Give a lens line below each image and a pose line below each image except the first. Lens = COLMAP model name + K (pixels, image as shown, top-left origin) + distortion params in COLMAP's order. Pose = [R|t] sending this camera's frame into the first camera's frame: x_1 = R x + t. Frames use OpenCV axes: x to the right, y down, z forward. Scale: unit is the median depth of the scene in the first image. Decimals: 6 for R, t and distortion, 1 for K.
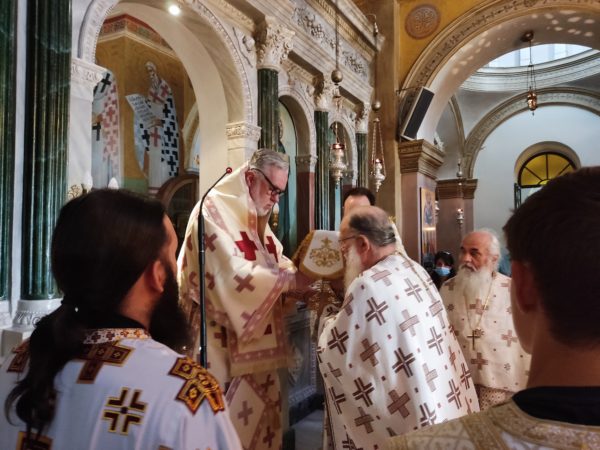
lens RADIAL K [[448.1, 0, 297.9], [0, 448.1, 223.9], [0, 0, 1]] dist [0.055510, -0.025726]
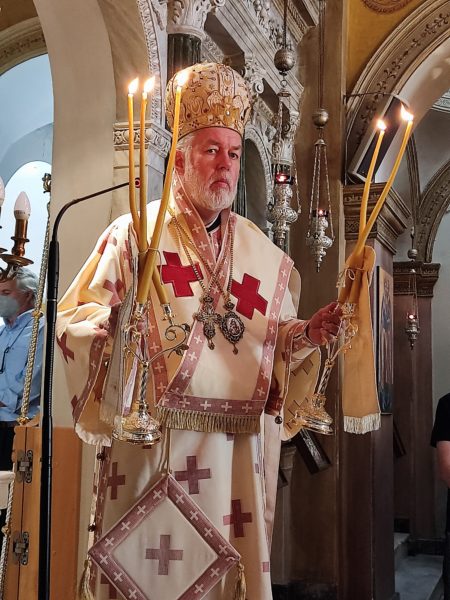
lens RADIAL K [[901.3, 0, 224.7], [0, 901.3, 297.9], [0, 0, 1]] dist [0.101906, 0.000000]
pose [[0.976347, 0.050761, 0.210167, -0.161250], [-0.037790, 0.997151, -0.065286, 0.042949], [-0.212882, 0.055800, 0.975483, -0.082633]]
